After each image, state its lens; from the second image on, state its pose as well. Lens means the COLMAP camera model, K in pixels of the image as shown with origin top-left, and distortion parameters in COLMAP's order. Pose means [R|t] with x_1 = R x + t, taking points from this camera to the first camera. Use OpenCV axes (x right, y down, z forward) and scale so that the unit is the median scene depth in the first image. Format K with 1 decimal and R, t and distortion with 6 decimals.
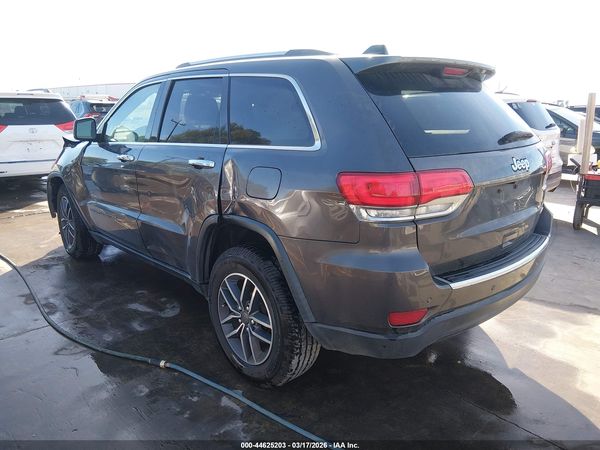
lens RADIAL K [[448.0, 0, 300.2], [0, 448.0, 215.7], [0, 0, 1]] dist [0.112050, -0.187077]
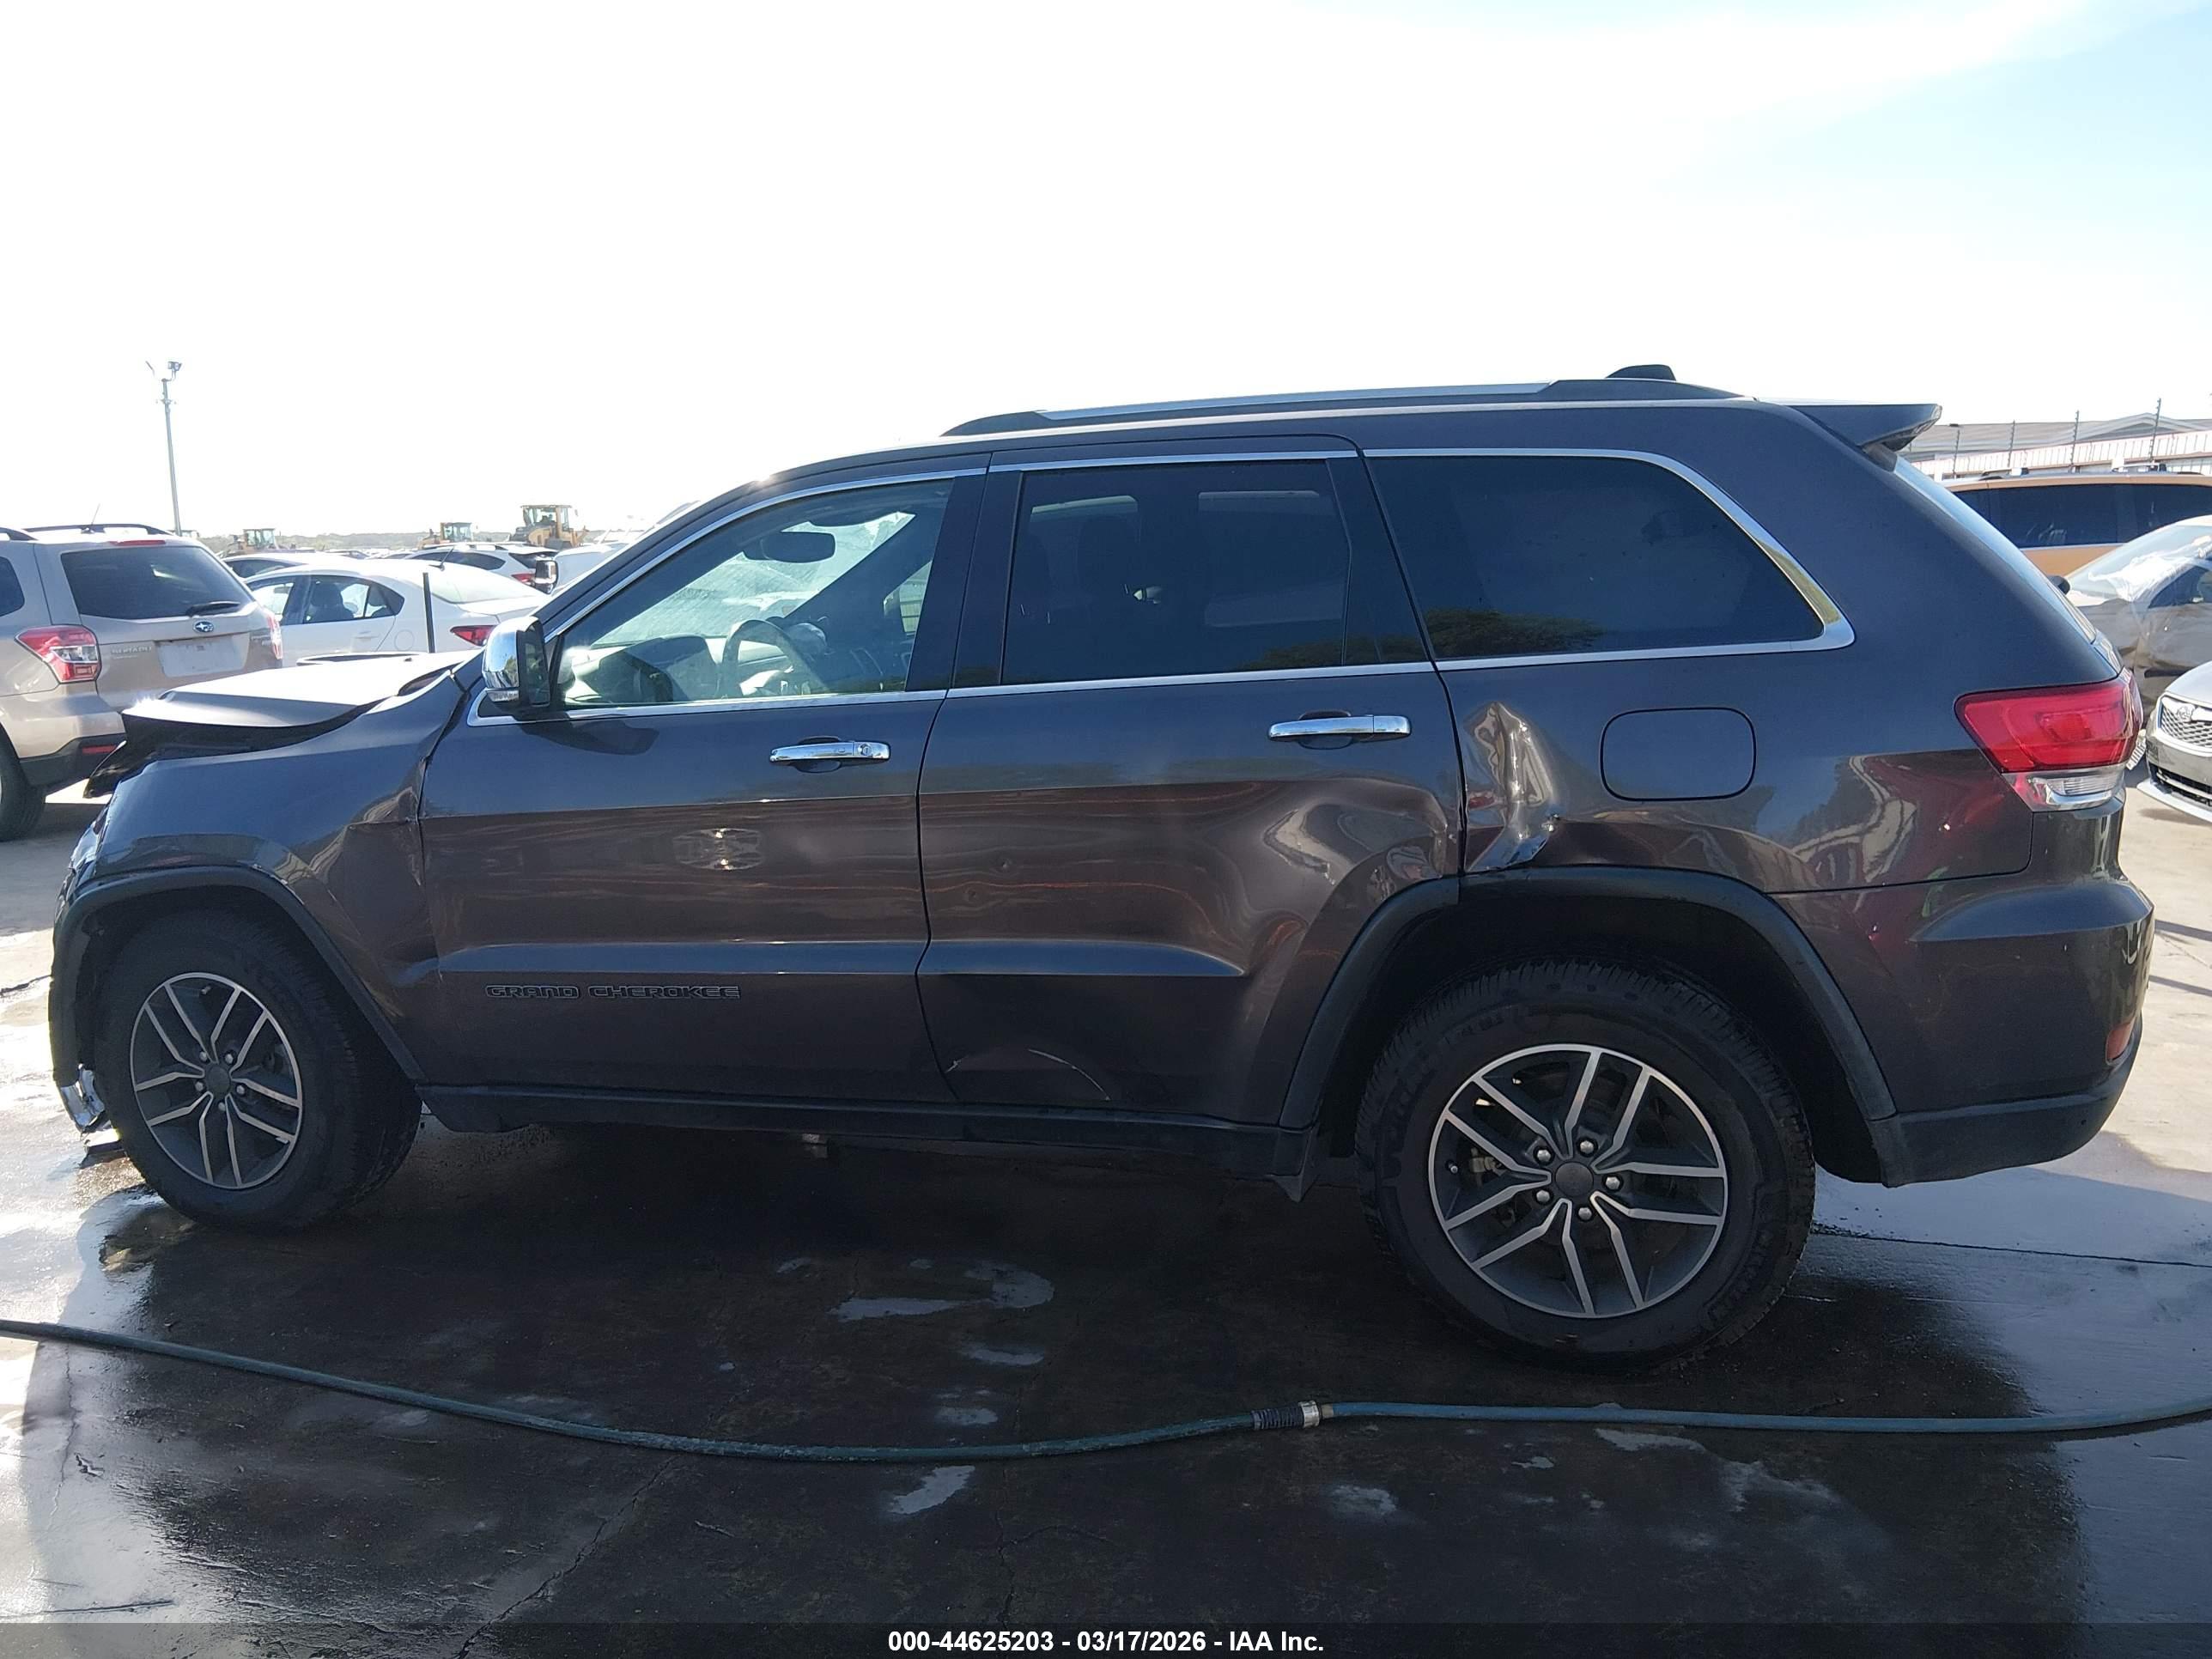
lens RADIAL K [[1651.7, 0, 1106.7], [0, 1651.7, 795.1], [0, 0, 1]] dist [0.112050, -0.187077]
pose [[0.863400, -0.116358, 0.490918, -1.015029], [0.152956, 0.987616, -0.034927, -0.059819], [-0.480775, 0.105245, 0.870505, 0.085024]]
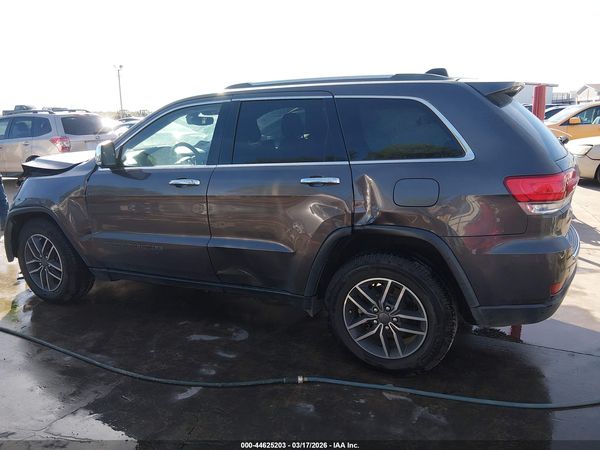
lens RADIAL K [[448.0, 0, 300.2], [0, 448.0, 215.7], [0, 0, 1]] dist [0.112050, -0.187077]
pose [[0.924902, -0.113636, 0.362826, -0.706735], [0.116577, 0.993085, 0.013856, -0.060365], [-0.361891, 0.029482, 0.931754, 0.048778]]
